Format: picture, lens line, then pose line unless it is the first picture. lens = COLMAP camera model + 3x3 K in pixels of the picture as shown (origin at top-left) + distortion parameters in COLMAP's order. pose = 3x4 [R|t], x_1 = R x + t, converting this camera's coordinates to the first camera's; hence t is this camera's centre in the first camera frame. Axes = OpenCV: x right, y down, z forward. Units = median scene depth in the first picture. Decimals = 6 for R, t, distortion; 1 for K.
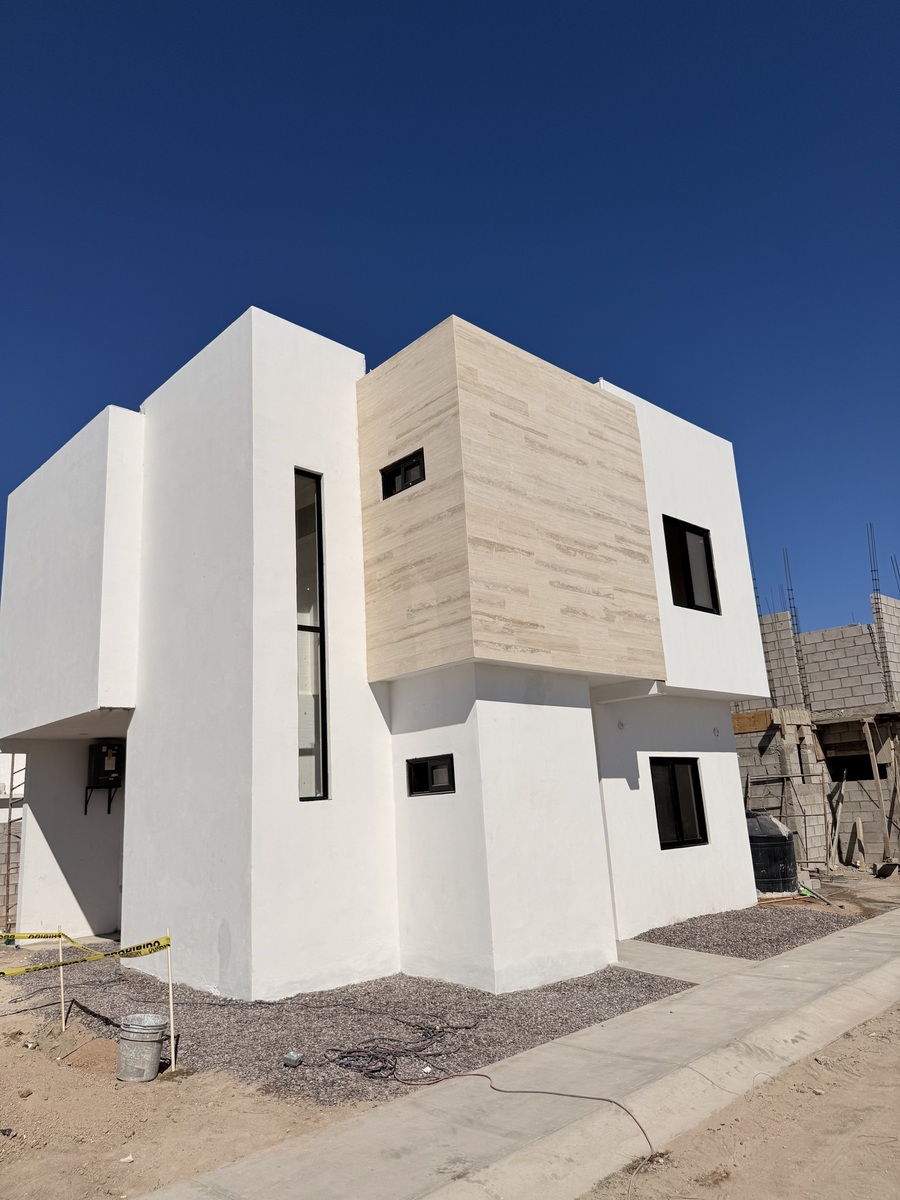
lens RADIAL K [[846.3, 0, 457.3], [0, 846.3, 593.6], [0, 0, 1]] dist [0.048907, -0.066036]
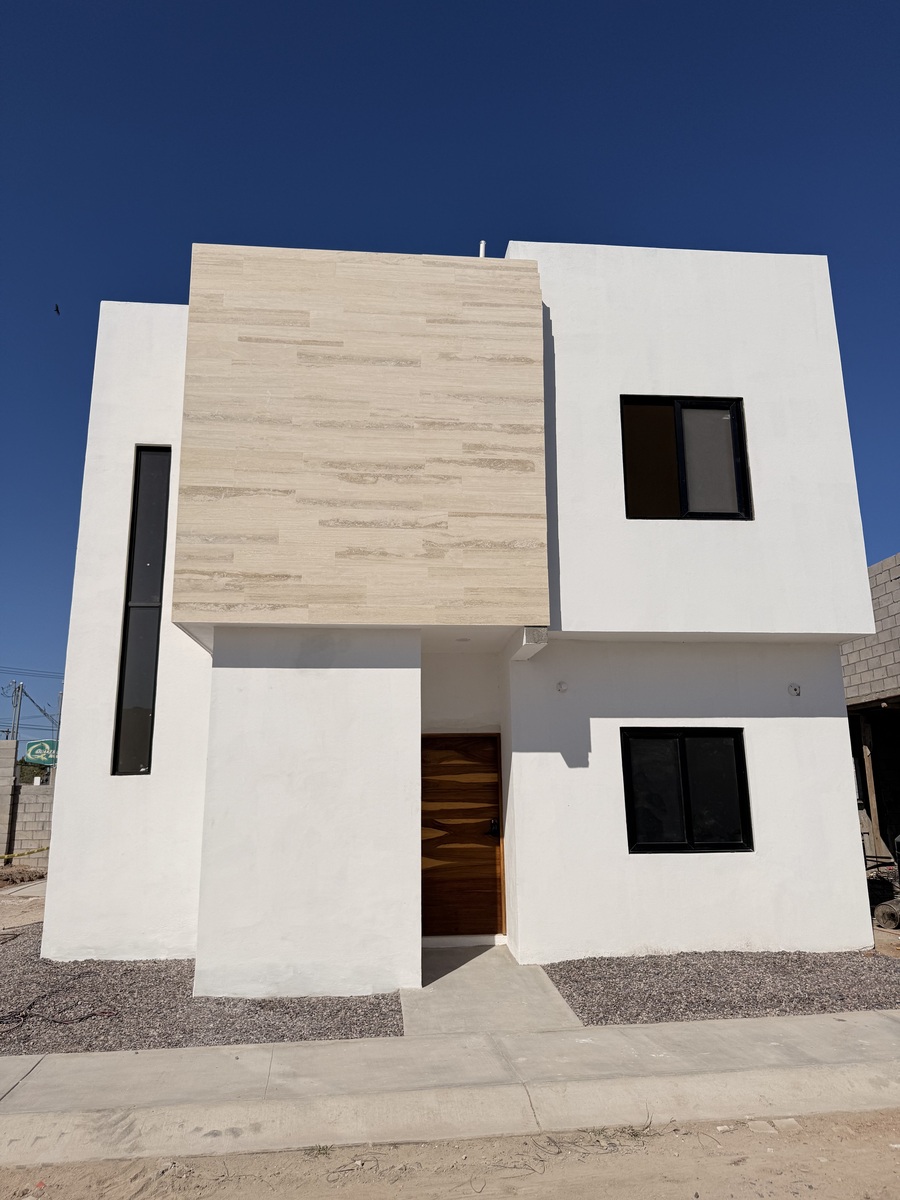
lens RADIAL K [[846.3, 0, 452.6], [0, 846.3, 605.5], [0, 0, 1]] dist [0.048907, -0.066036]
pose [[0.788969, -0.088549, -0.608019, 0.676175], [0.122215, 0.992404, 0.014057, 0.068644], [0.602156, -0.085399, 0.793798, 0.394154]]
